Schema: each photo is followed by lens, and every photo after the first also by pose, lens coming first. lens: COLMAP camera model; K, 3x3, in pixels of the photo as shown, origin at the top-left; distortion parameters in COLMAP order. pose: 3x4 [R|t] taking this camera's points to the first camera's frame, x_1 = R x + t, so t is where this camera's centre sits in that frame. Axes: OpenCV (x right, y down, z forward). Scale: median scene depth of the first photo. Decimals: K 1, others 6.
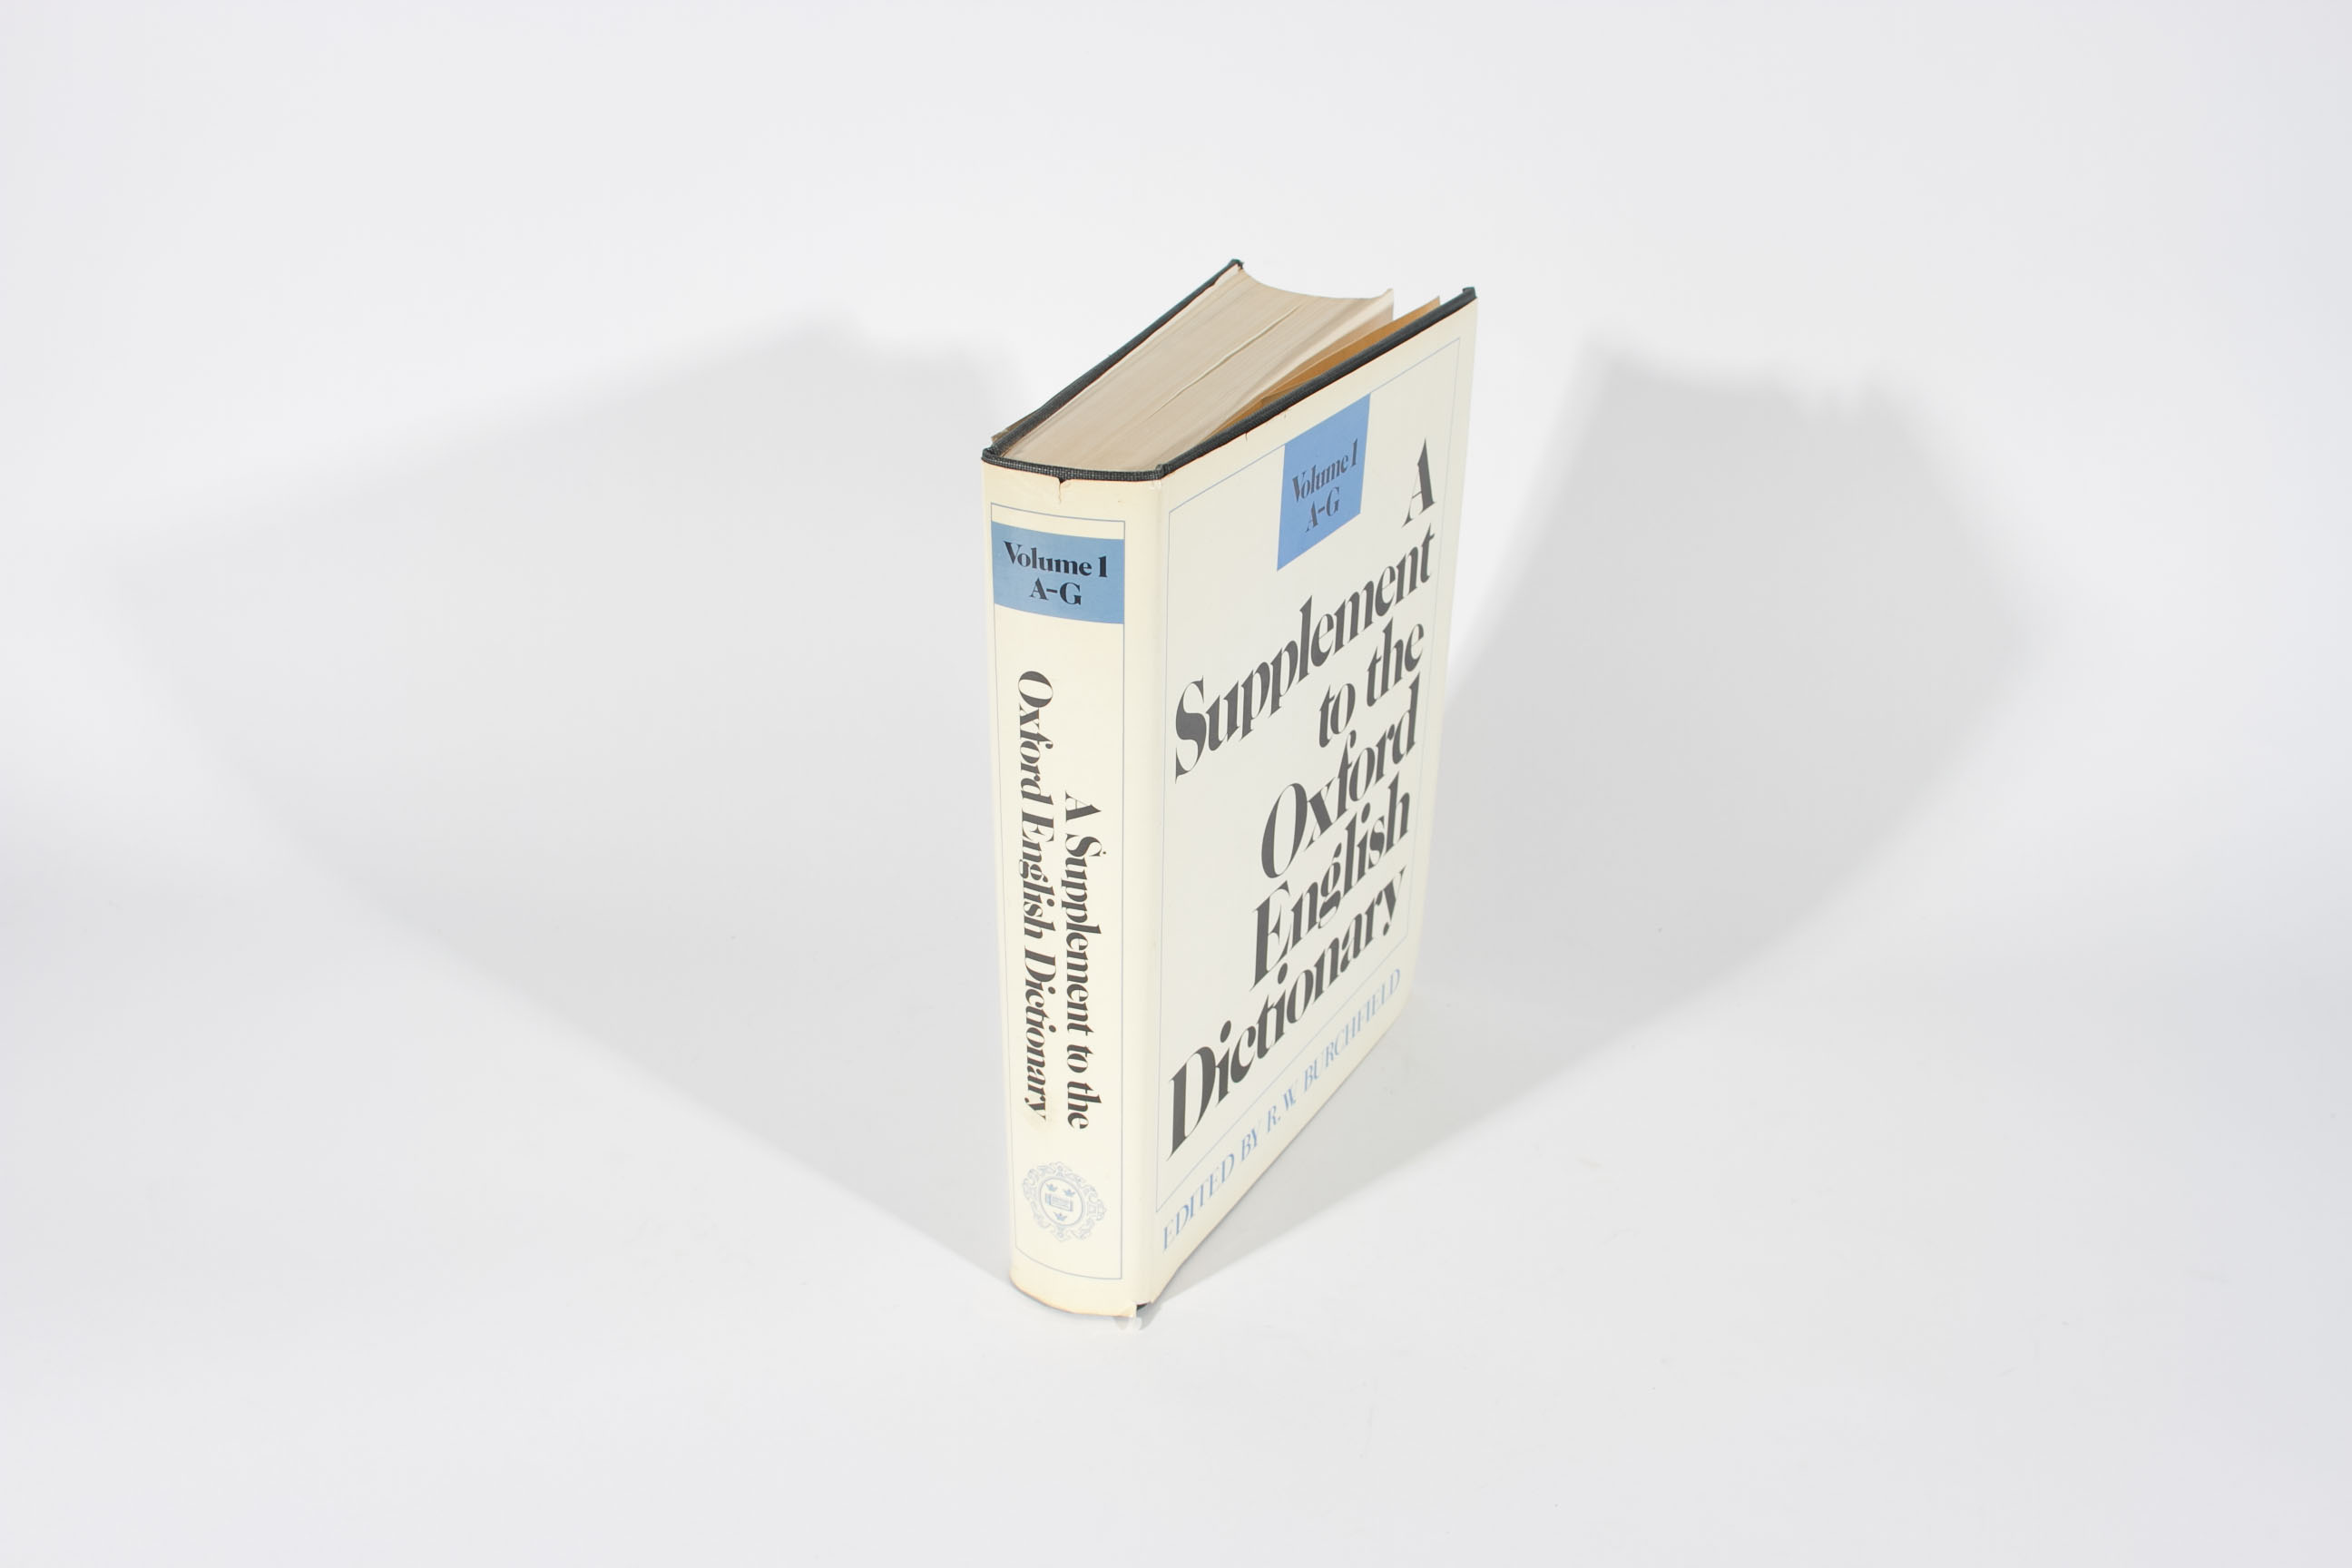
lens RADIAL K [[2230.0, 0, 1176.0], [0, 2230.0, 784.0], [0, 0, 1]] dist [-0.069426, 0.012599]
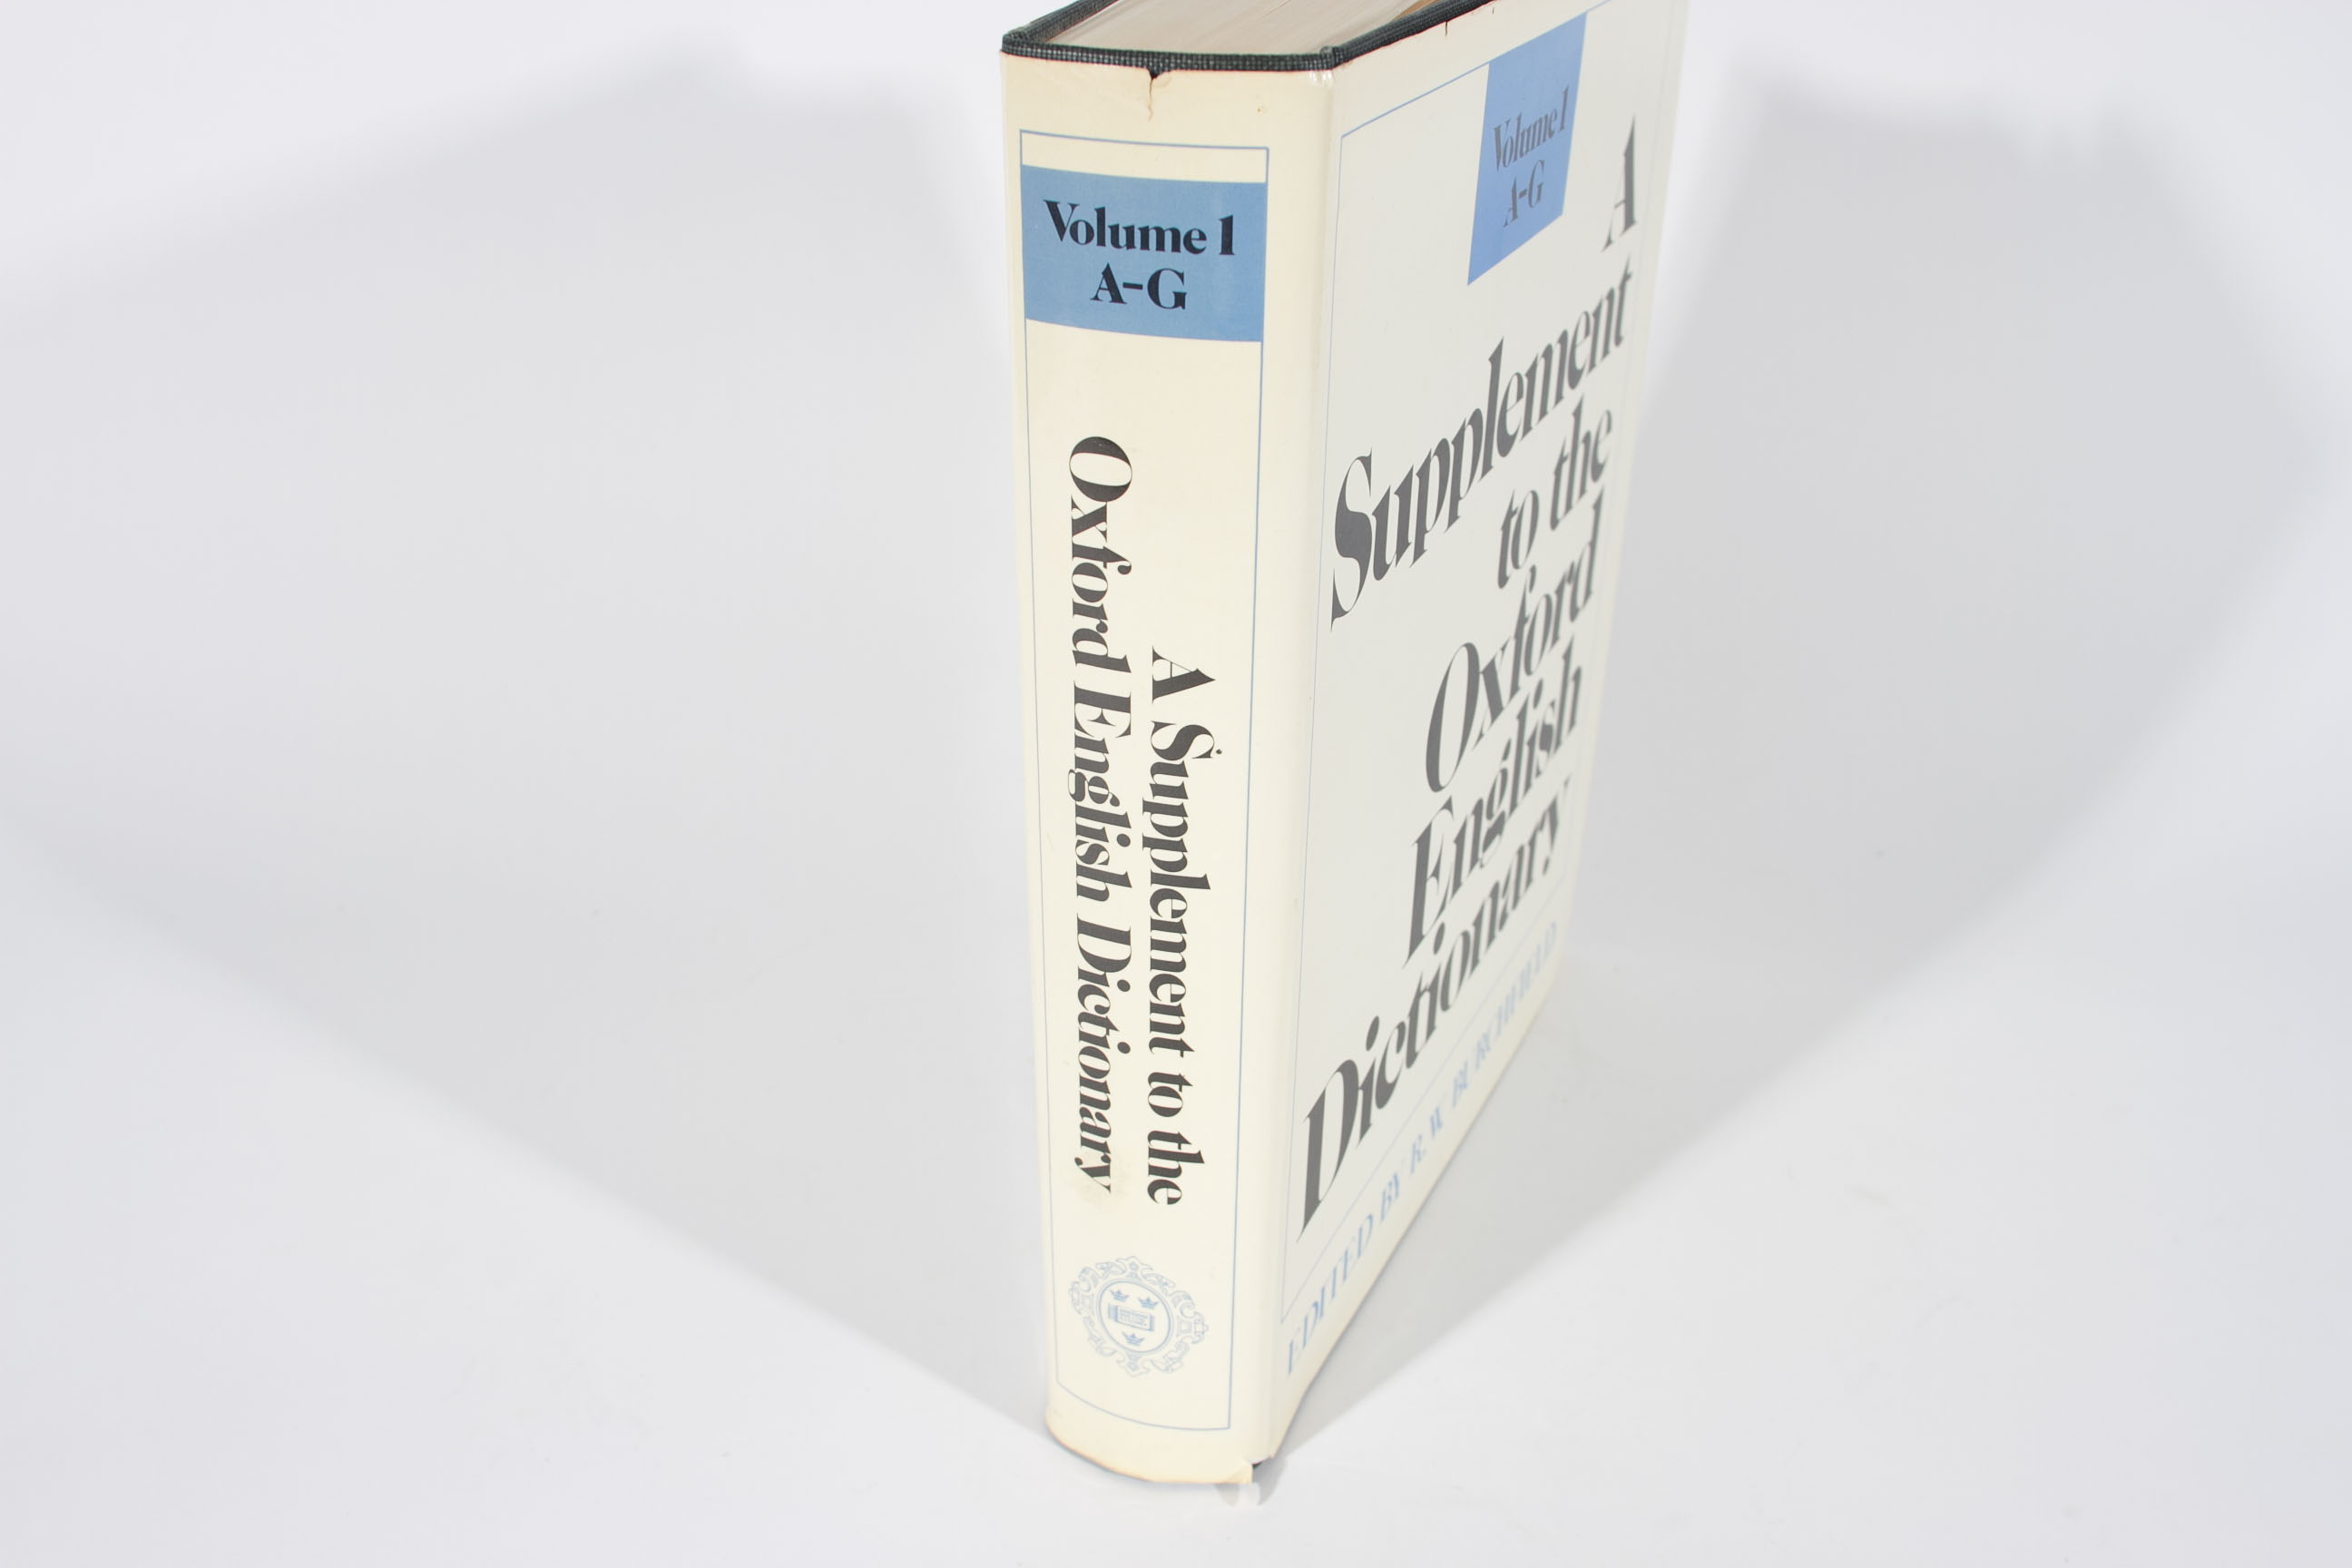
lens RADIAL K [[2230.0, 0, 1176.0], [0, 2230.0, 784.0], [0, 0, 1]] dist [-0.069426, 0.012599]
pose [[0.997823, -0.034954, 0.055919, -0.071105], [0.033624, 0.999133, 0.024557, 0.022752], [-0.056728, -0.022623, 0.998133, 0.383156]]
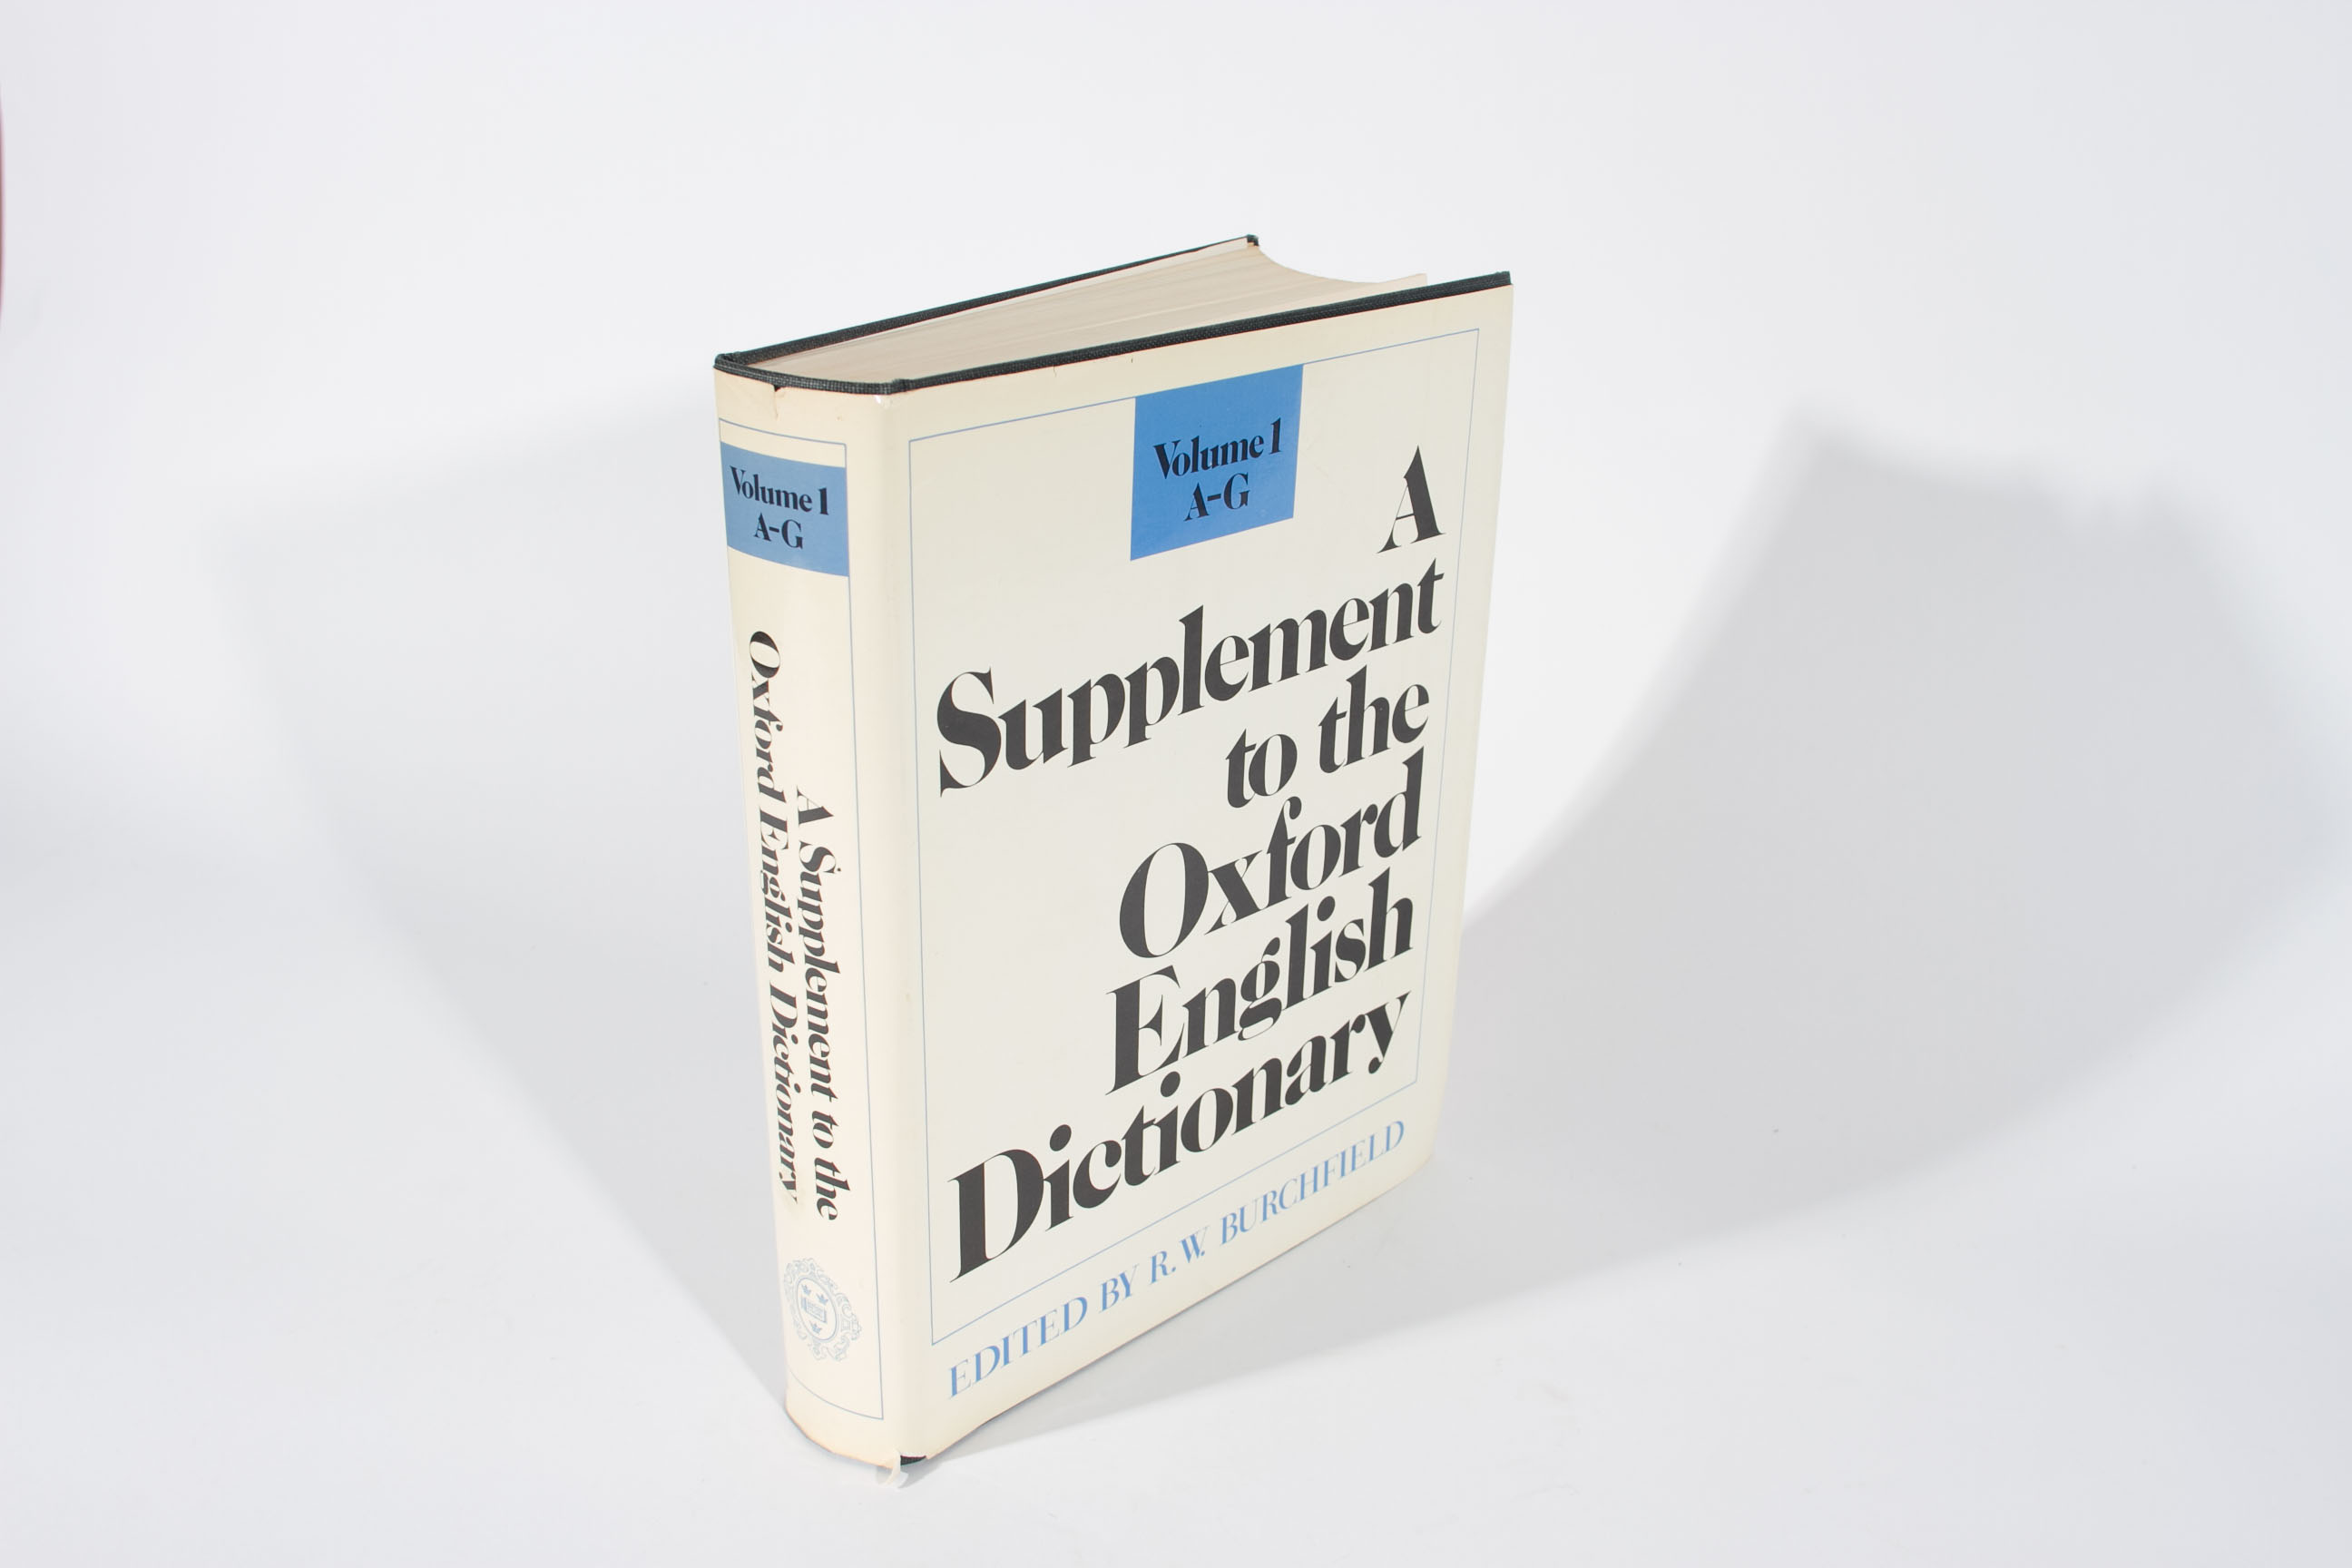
lens RADIAL K [[2230.0, 0, 1176.0], [0, 2230.0, 784.0], [0, 0, 1]] dist [-0.069426, 0.012599]
pose [[0.960967, 0.109251, -0.254179, 0.266766], [-0.132281, 0.988348, -0.075302, 0.041584], [0.242991, 0.105985, 0.964221, 0.229702]]
